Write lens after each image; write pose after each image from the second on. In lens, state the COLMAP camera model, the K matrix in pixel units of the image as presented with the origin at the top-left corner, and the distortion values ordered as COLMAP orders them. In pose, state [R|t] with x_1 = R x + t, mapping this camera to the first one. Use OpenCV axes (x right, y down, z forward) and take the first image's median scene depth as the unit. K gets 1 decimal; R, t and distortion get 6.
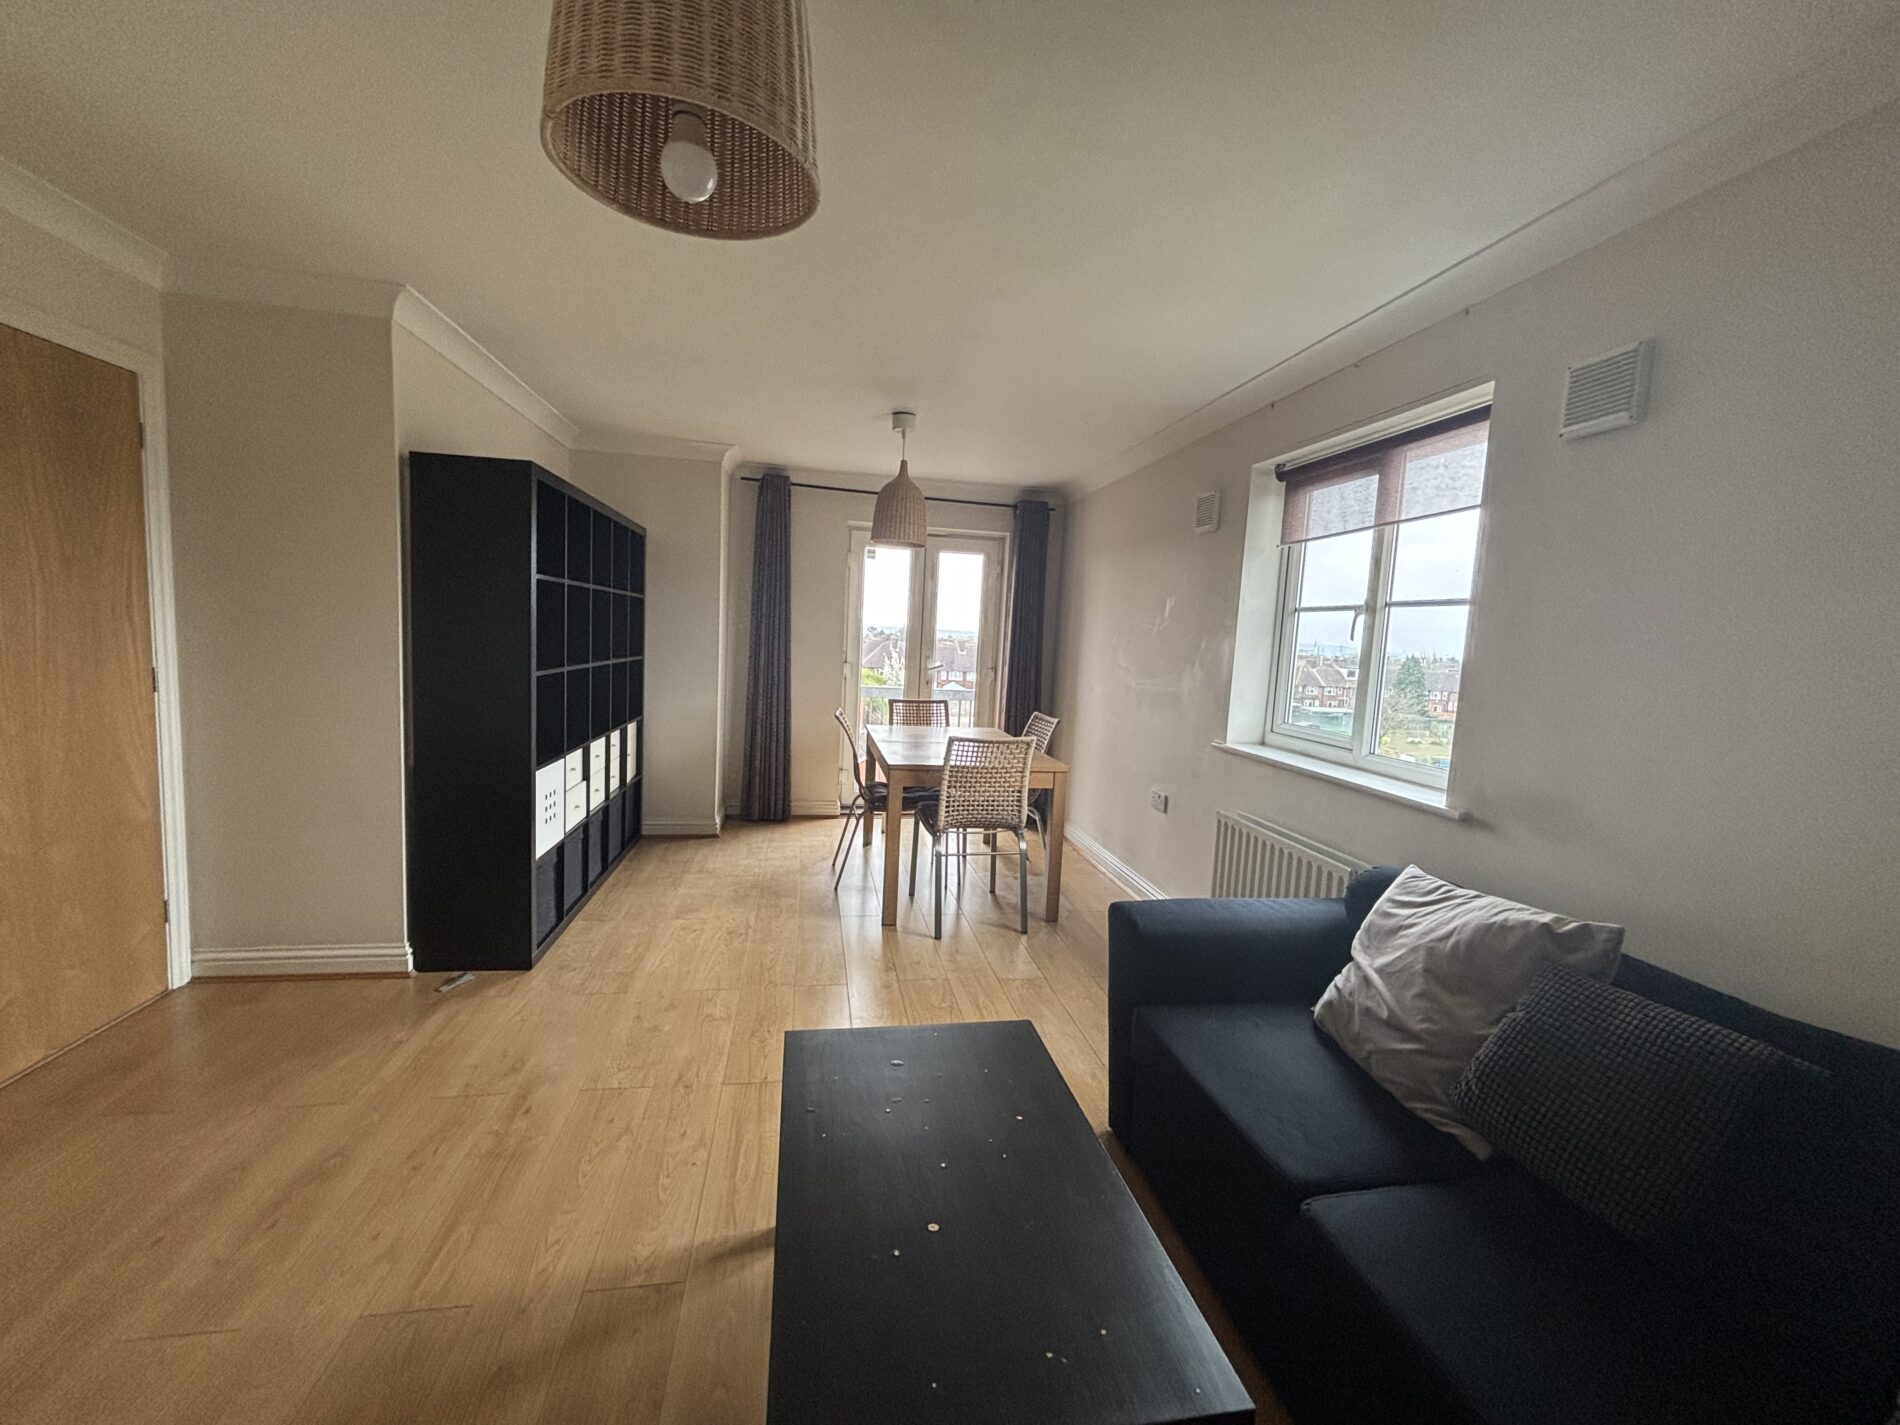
lens RADIAL K [[759.5, 0, 950.0], [0, 759.5, 712.5], [0, 0, 1]] dist [-0.008636, 0.003951]
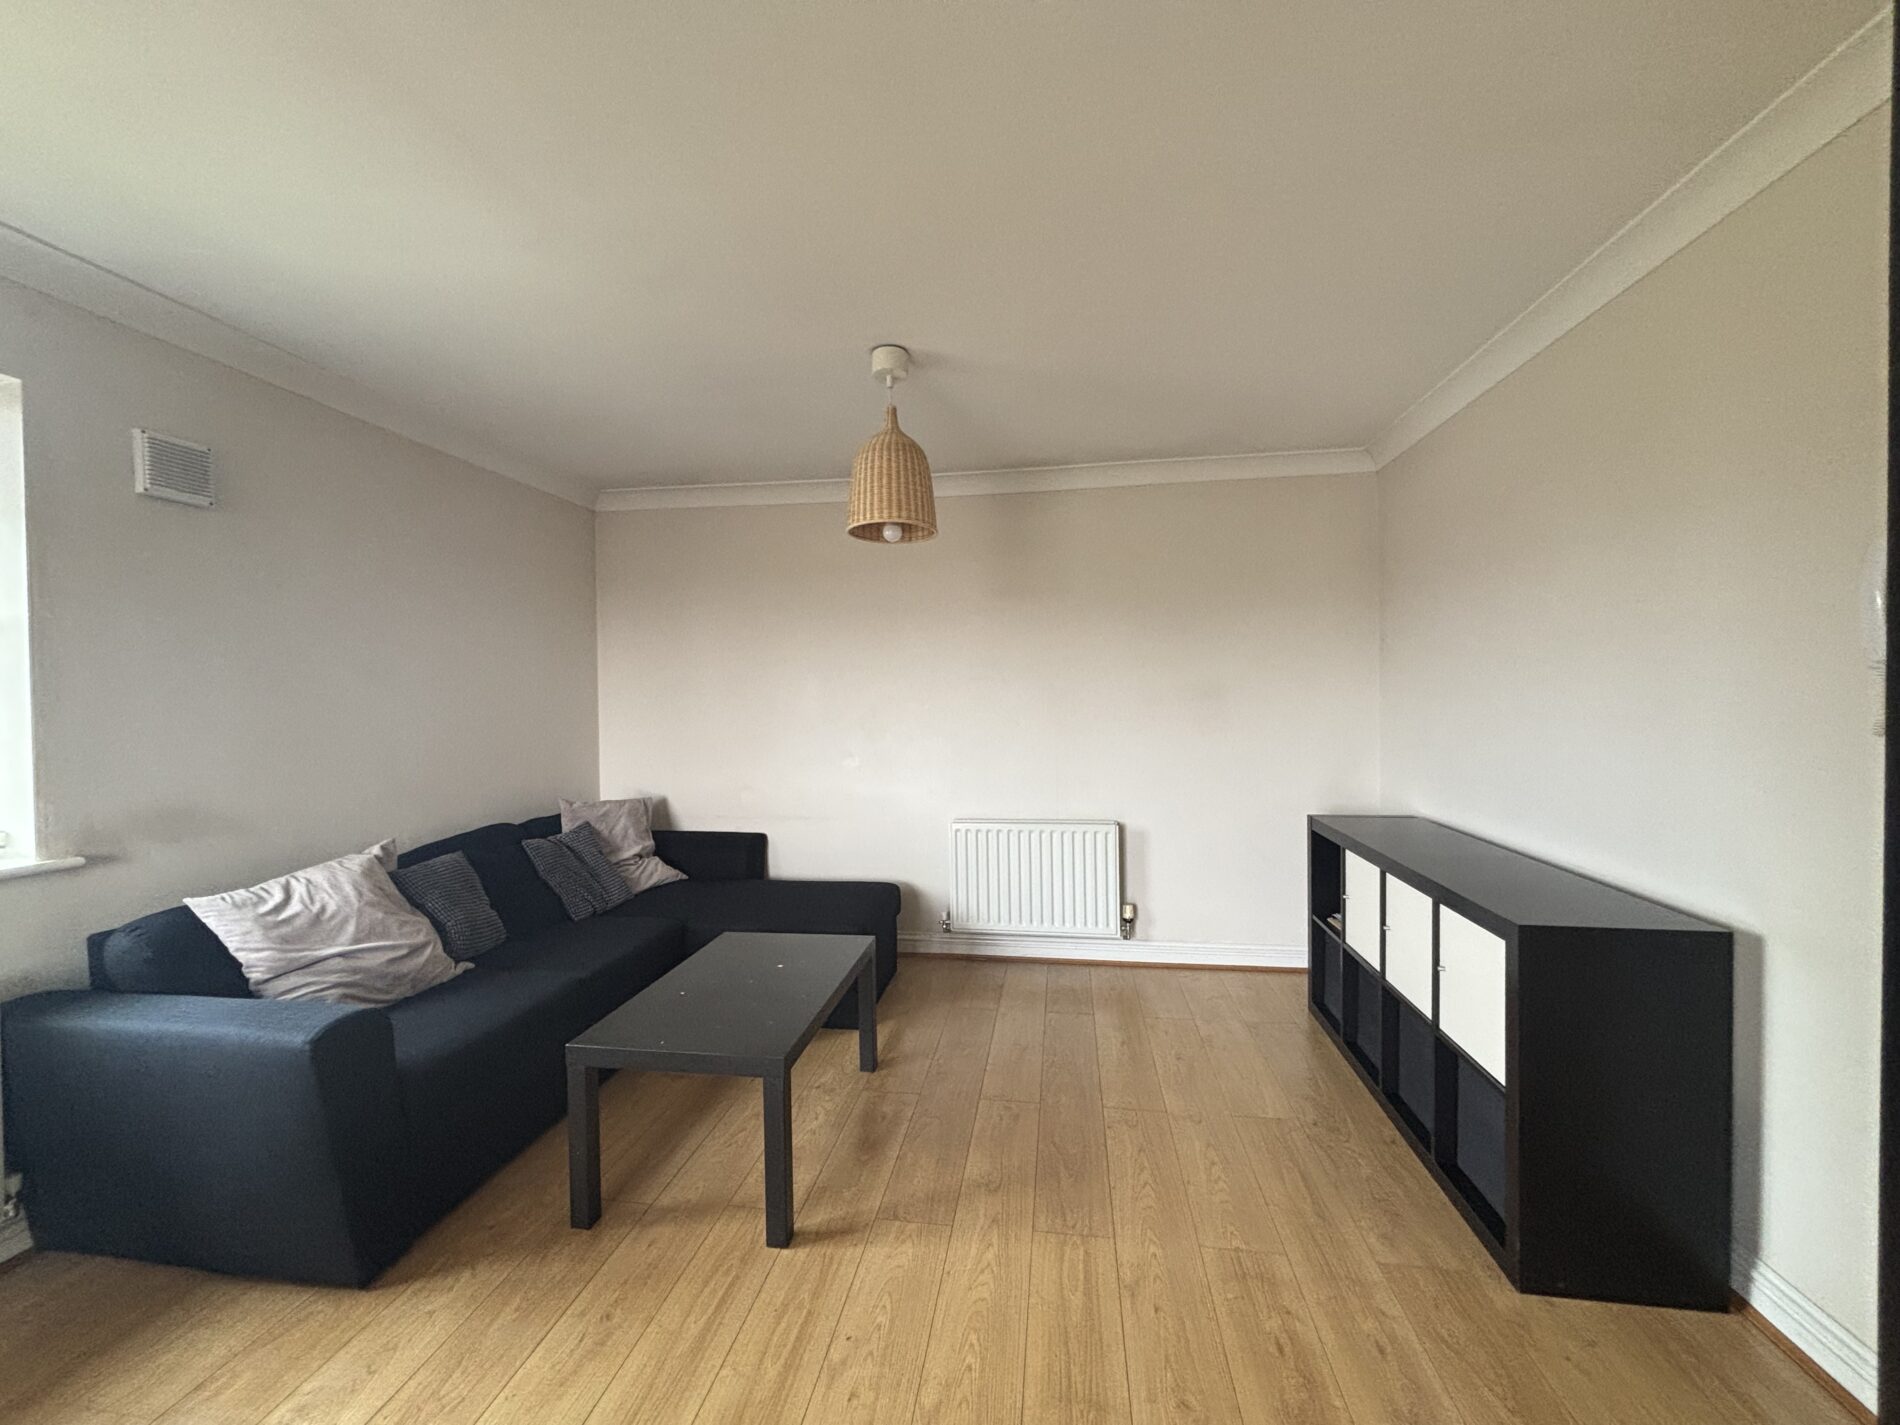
lens RADIAL K [[767.0, 0, 950.0], [0, 767.0, 712.5], [0, 0, 1]] dist [-0.003002, -0.000301]
pose [[-0.944002, -0.043035, 0.327120, -0.407103], [0.000741, 0.991178, 0.132536, -0.109429], [-0.329938, 0.125357, -0.935642, 0.983989]]
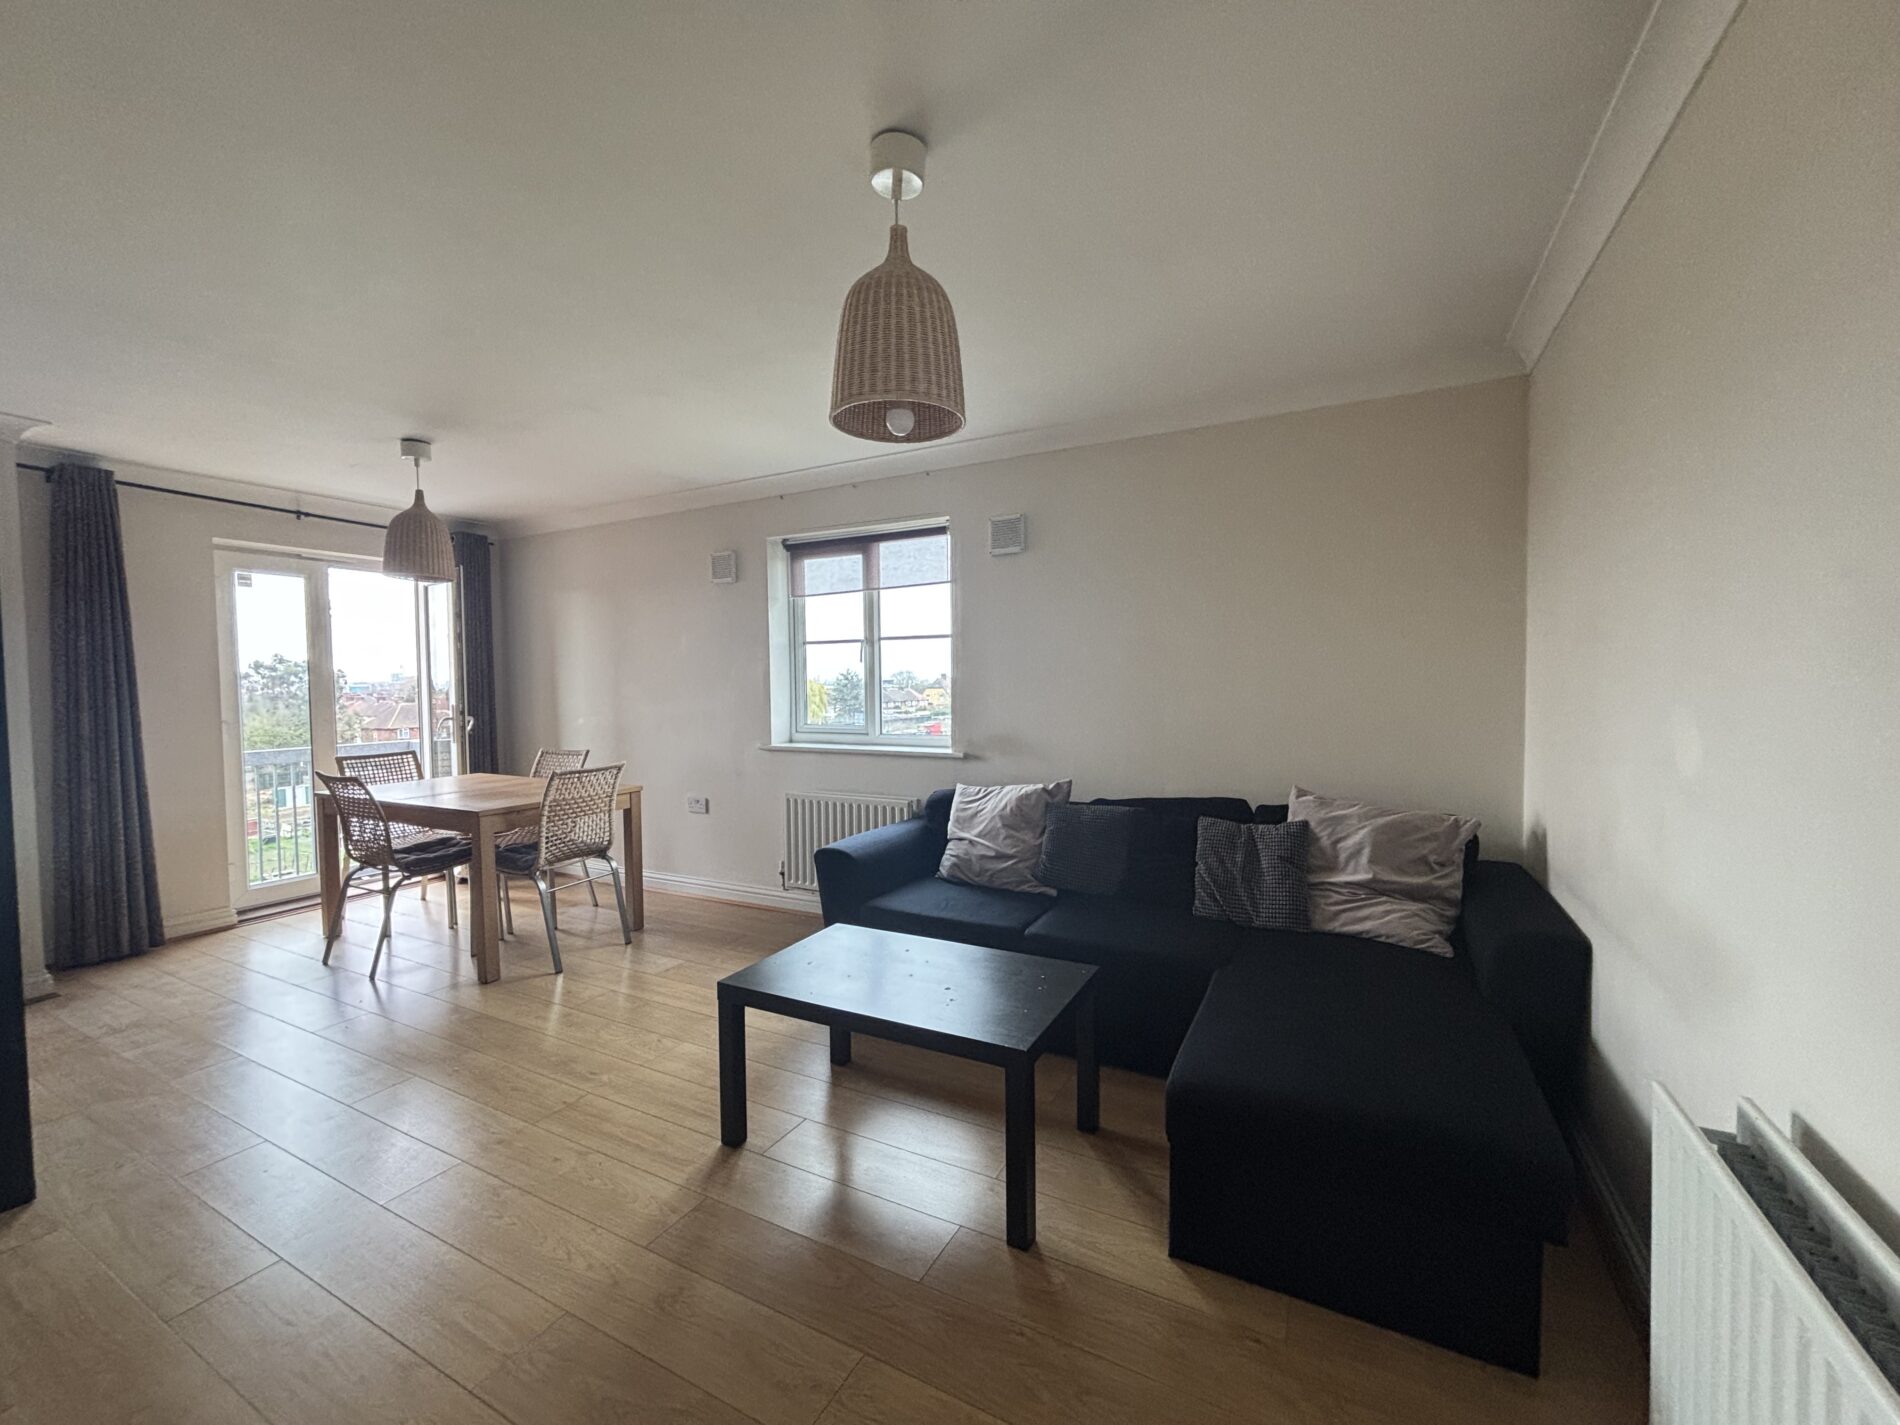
lens RADIAL K [[759.5, 0, 950.0], [0, 759.5, 712.5], [0, 0, 1]] dist [-0.008636, 0.003951]
pose [[0.613871, -0.088168, 0.784467, -0.489785], [0.120296, 0.992585, 0.017422, -0.000293], [-0.780187, 0.083674, 0.619925, -0.067657]]
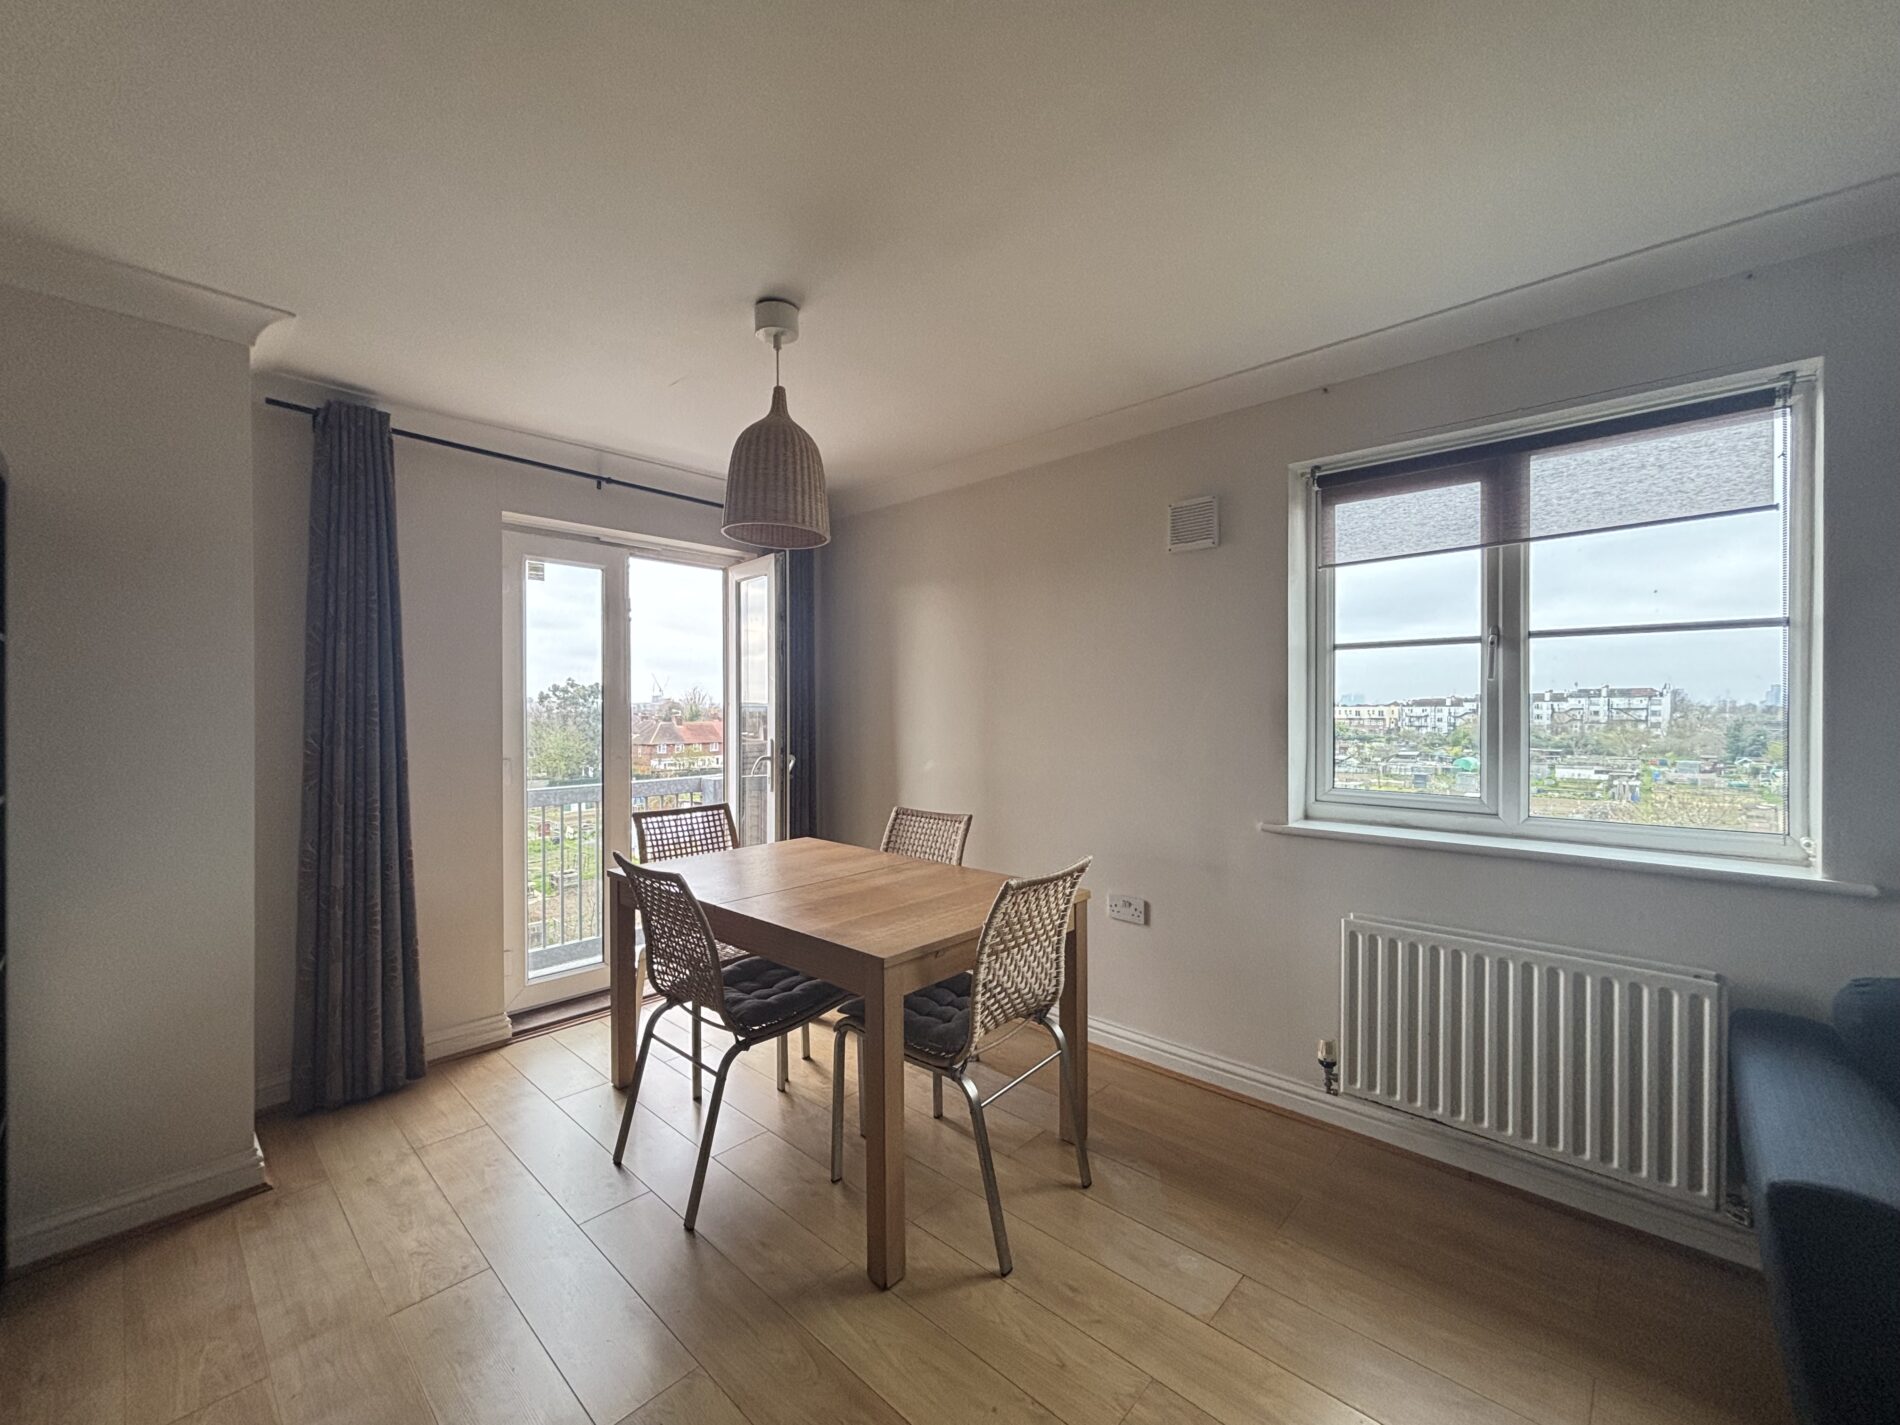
lens RADIAL K [[767.0, 0, 950.0], [0, 767.0, 712.5], [0, 0, 1]] dist [-0.003002, -0.000301]
pose [[0.798916, -0.055300, 0.598895, -0.366462], [0.101798, 0.993830, -0.044030, -0.072218], [-0.592765, 0.096143, 0.799616, 0.598330]]
